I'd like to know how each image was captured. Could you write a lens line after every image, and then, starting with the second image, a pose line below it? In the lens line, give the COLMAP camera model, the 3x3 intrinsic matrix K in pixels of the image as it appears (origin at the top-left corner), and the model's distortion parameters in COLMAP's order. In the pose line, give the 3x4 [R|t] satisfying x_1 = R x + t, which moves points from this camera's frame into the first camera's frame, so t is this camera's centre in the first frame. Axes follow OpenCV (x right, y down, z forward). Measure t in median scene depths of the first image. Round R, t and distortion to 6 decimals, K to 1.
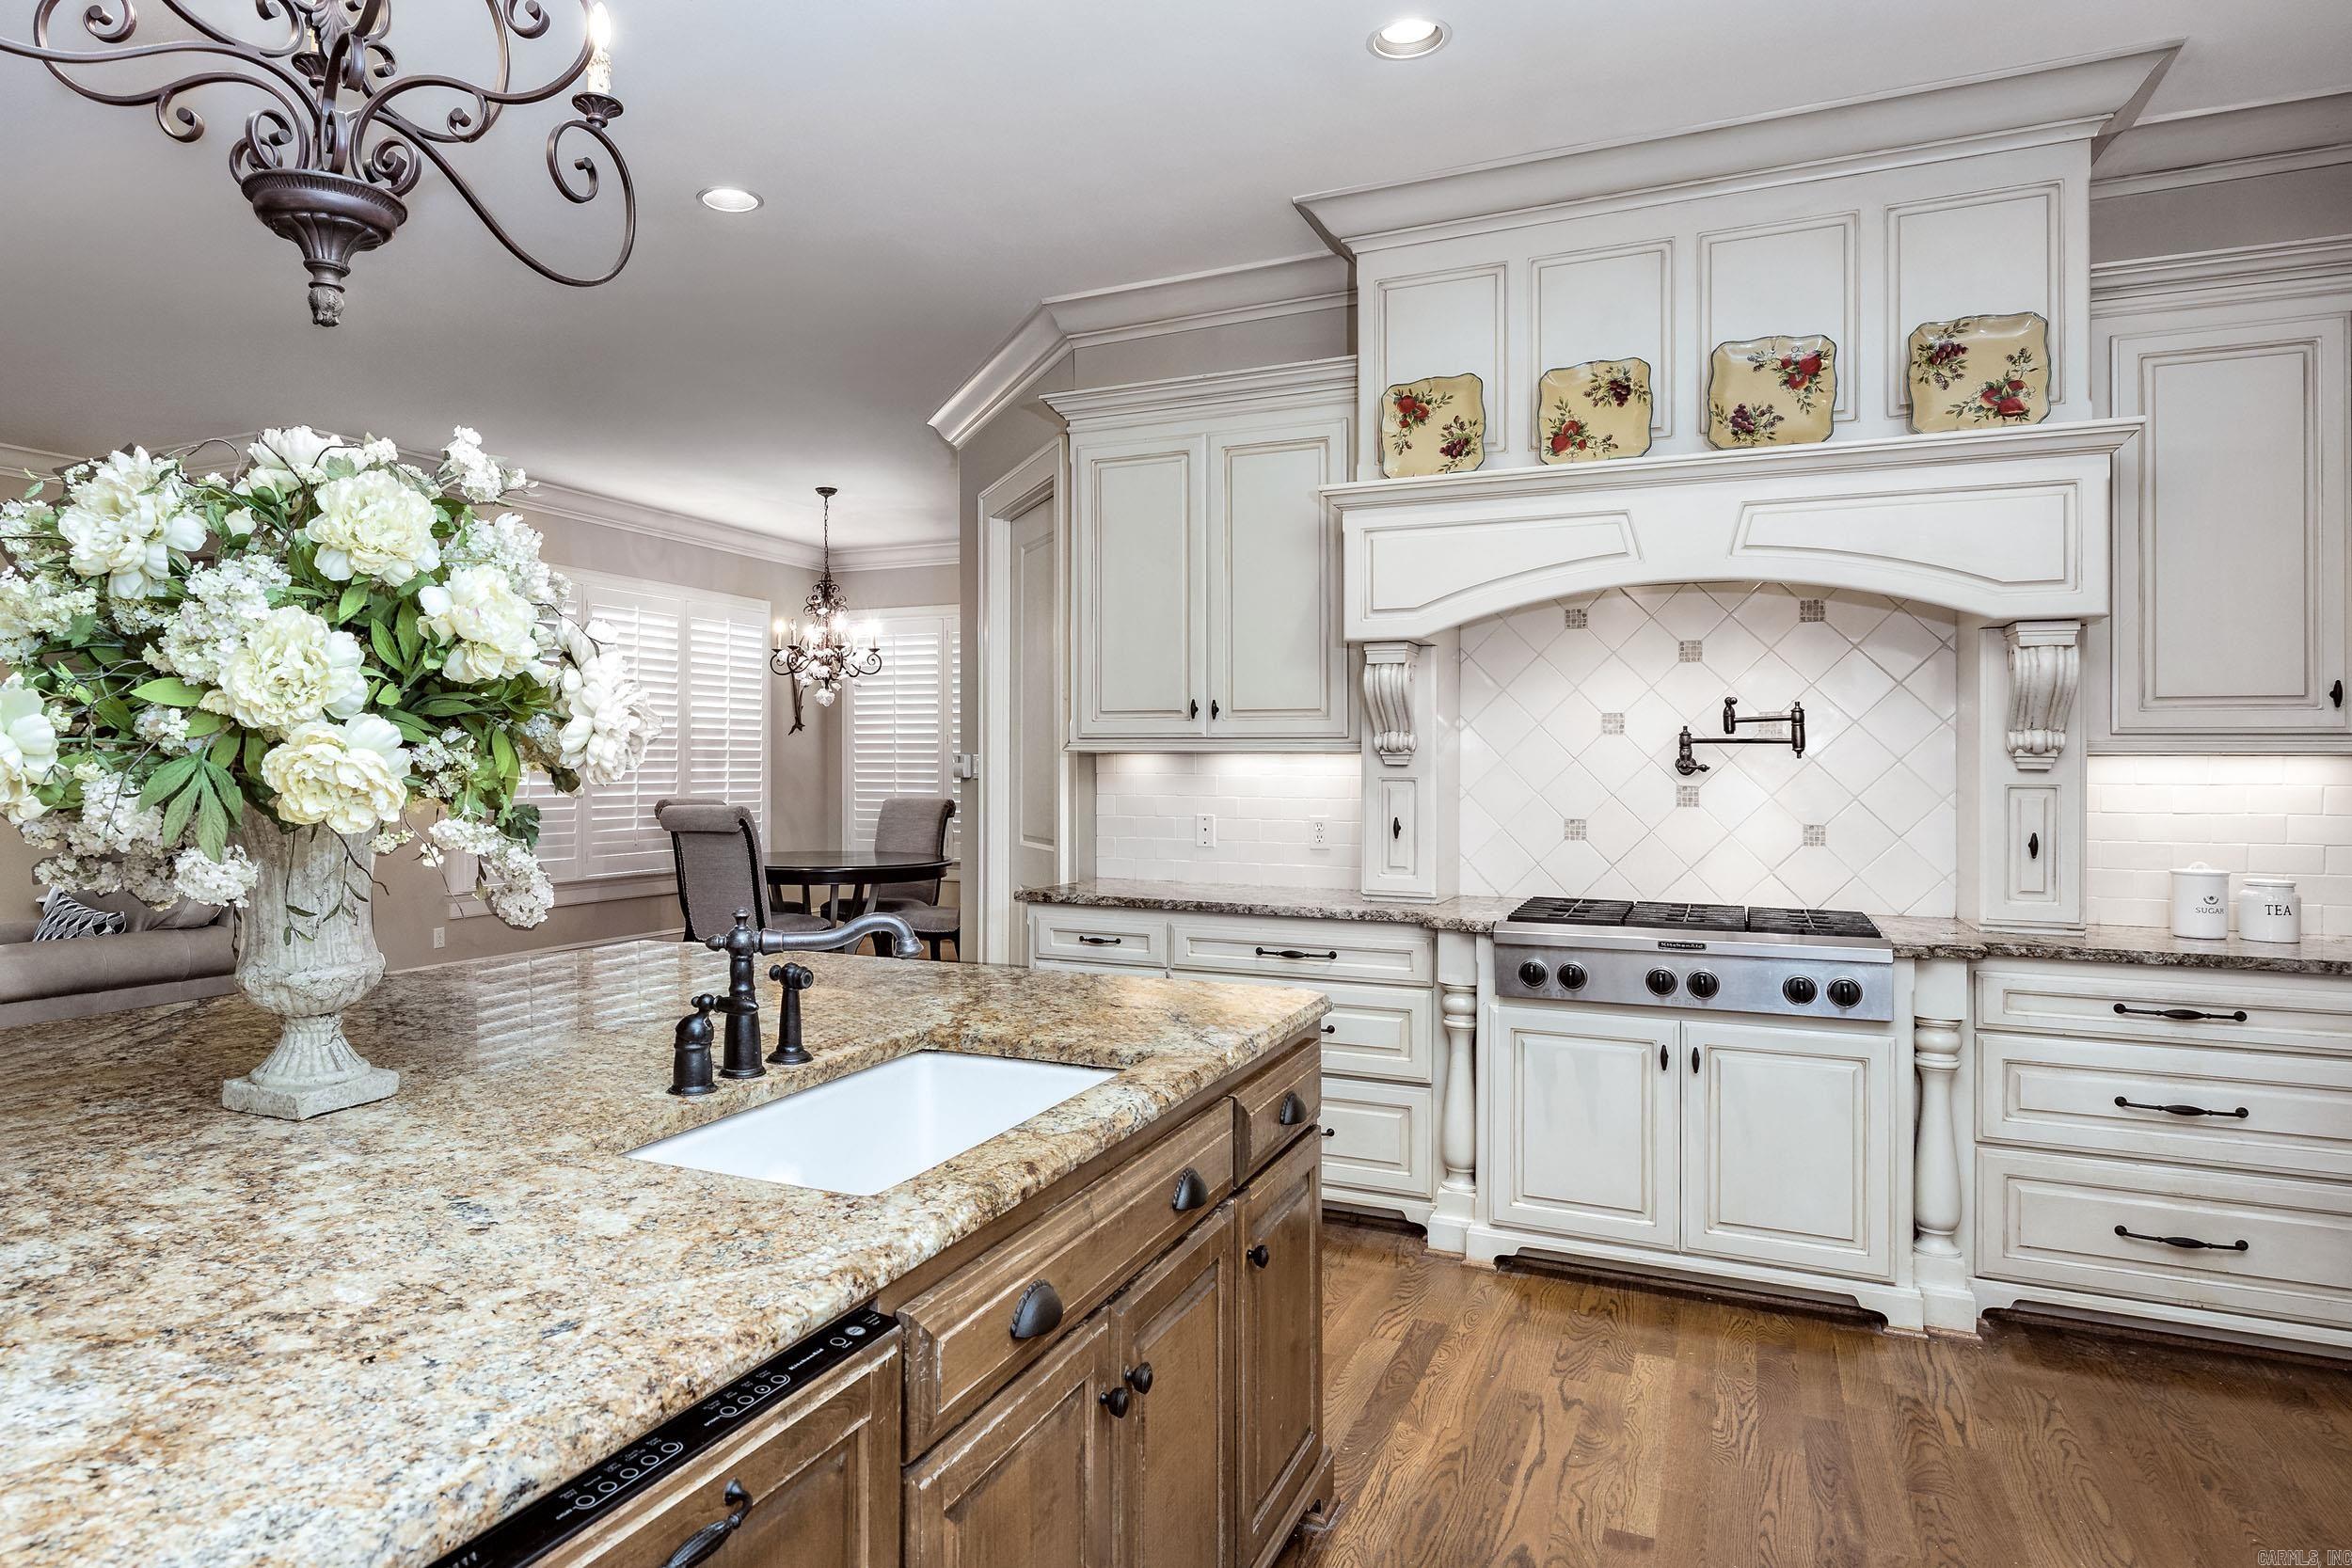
lens RADIAL K [[1285.4, 0, 1165.0], [0, 1285.4, 770.9], [0, 0, 1]] dist [-0.002049, -0.001136]
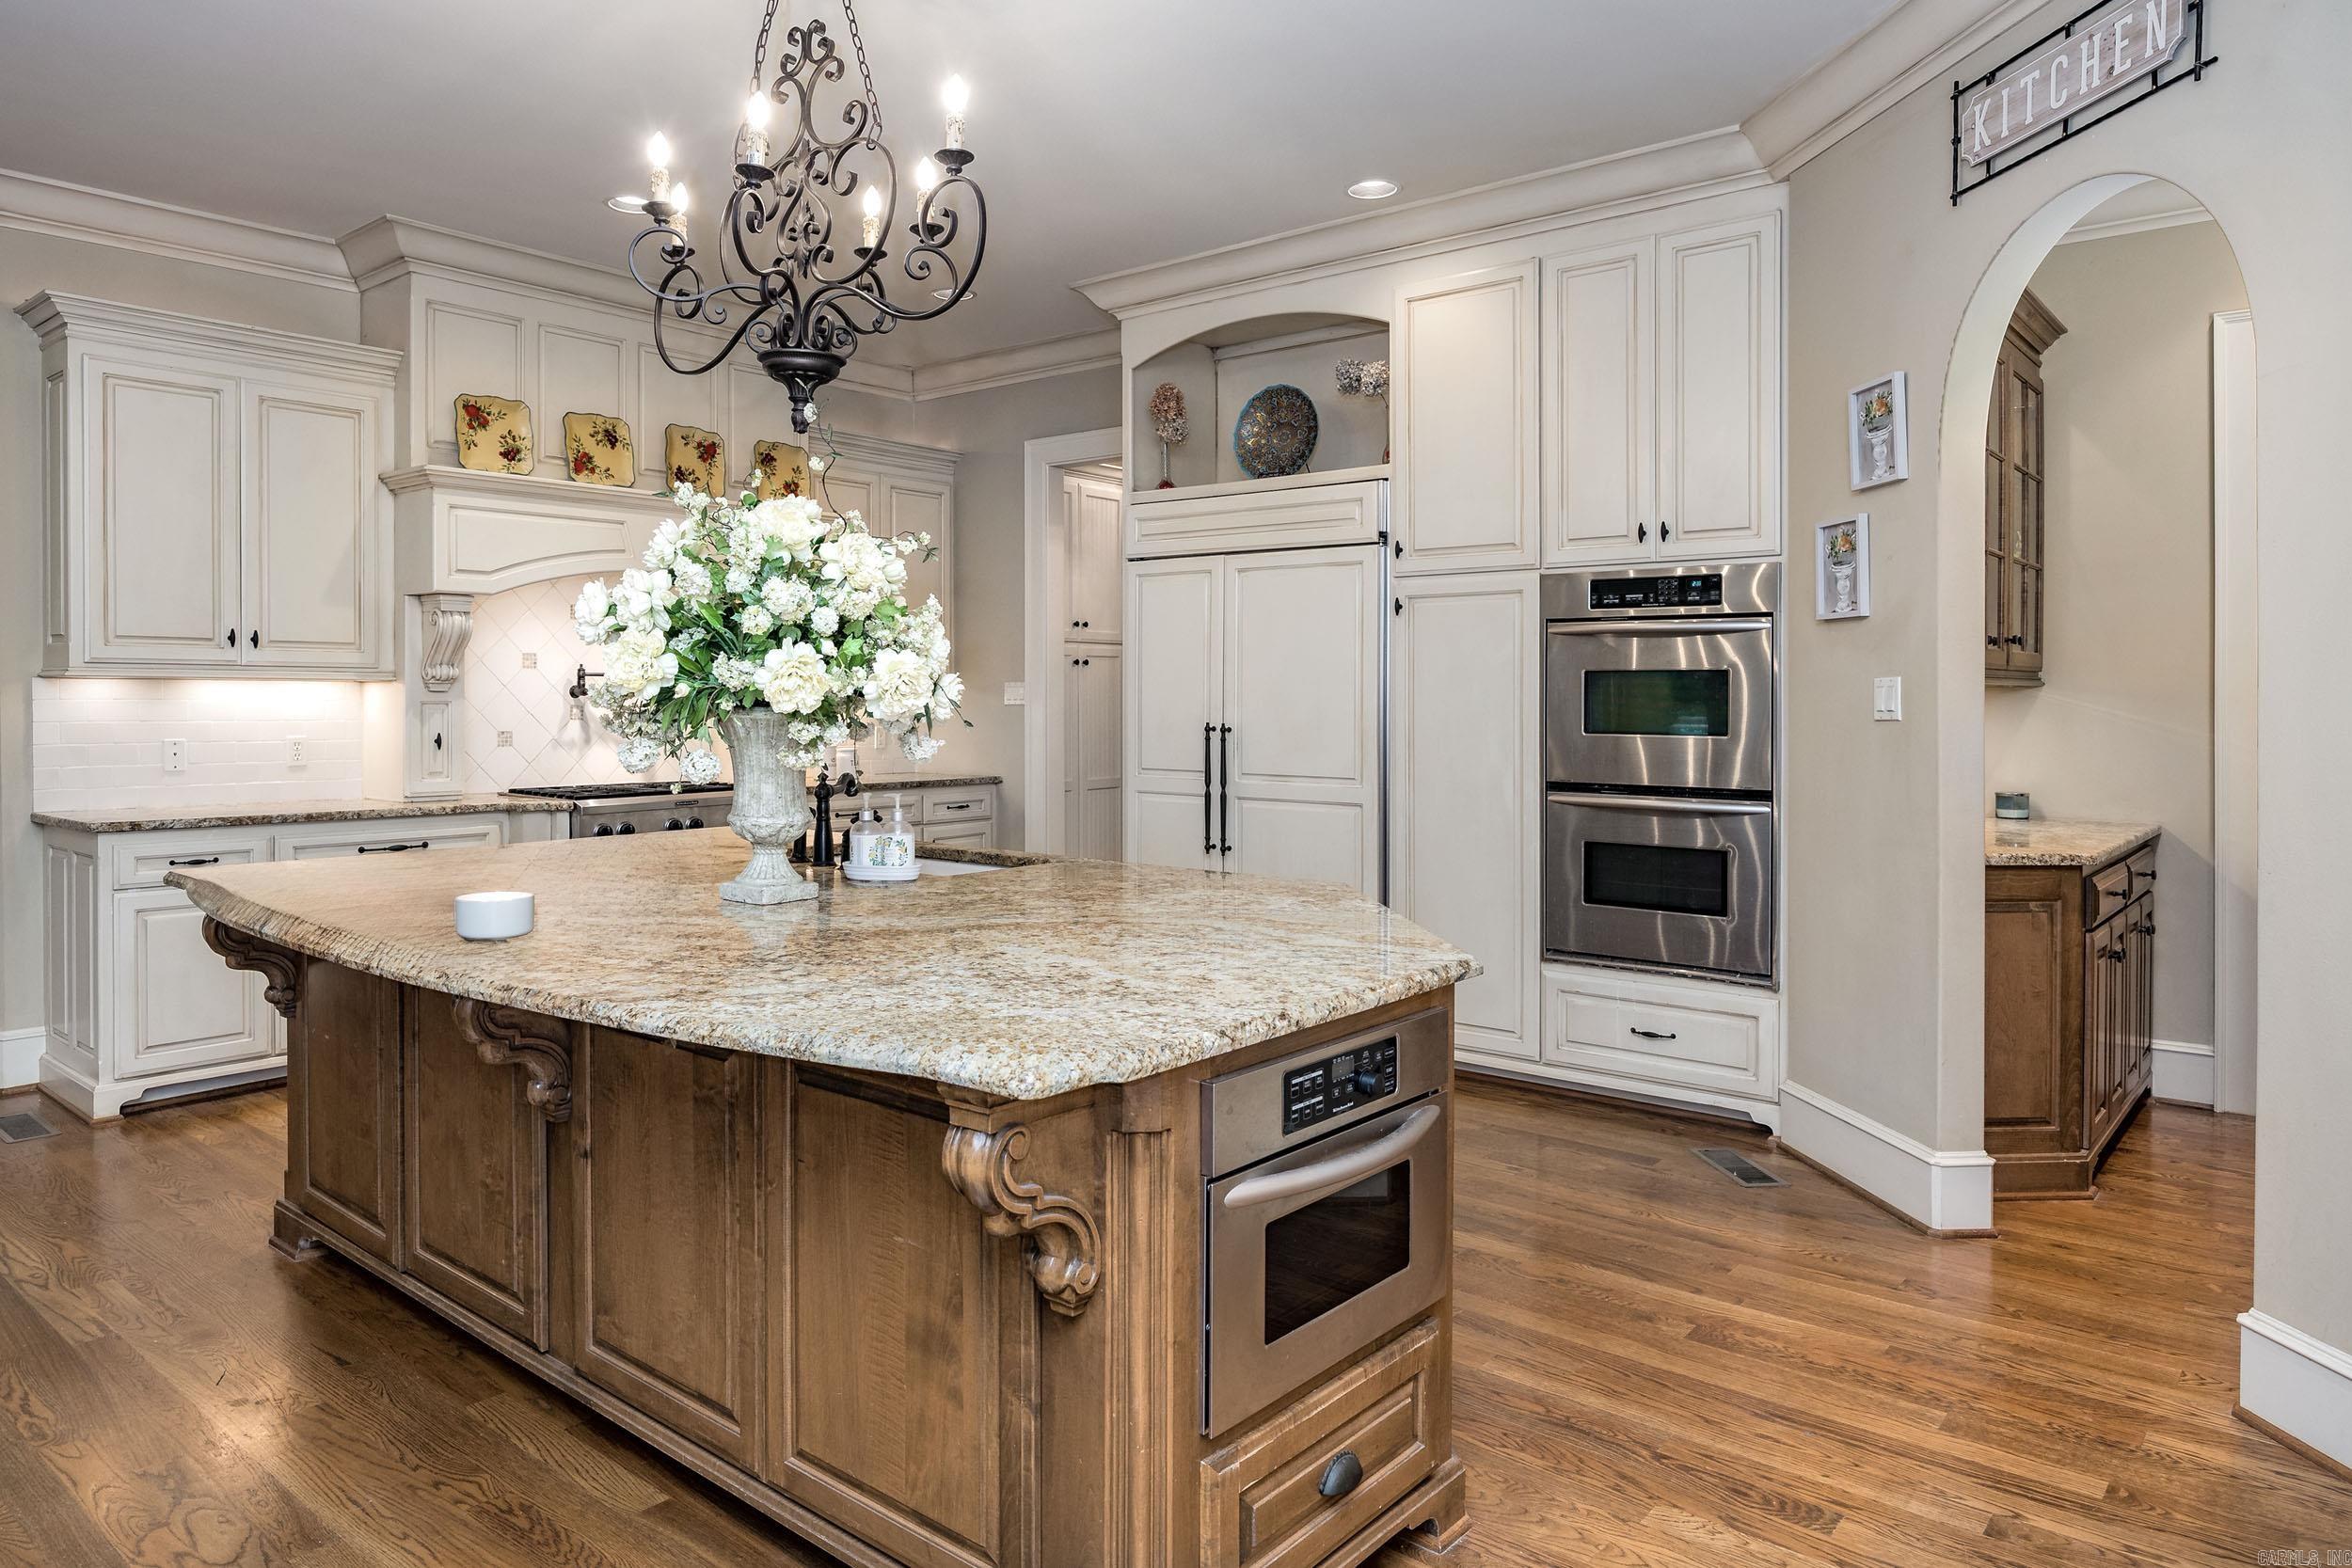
lens RADIAL K [[1490.0, 0, 1130.2], [0, 1490.0, 720.2], [0, 0, 1]] dist [-0.000002, -0.002325]
pose [[0.292788, -0.017144, 0.956024, -1.063409], [0.003473, 0.999852, 0.016866, 0.001862], [-0.956171, -0.001618, 0.292804, -0.070402]]
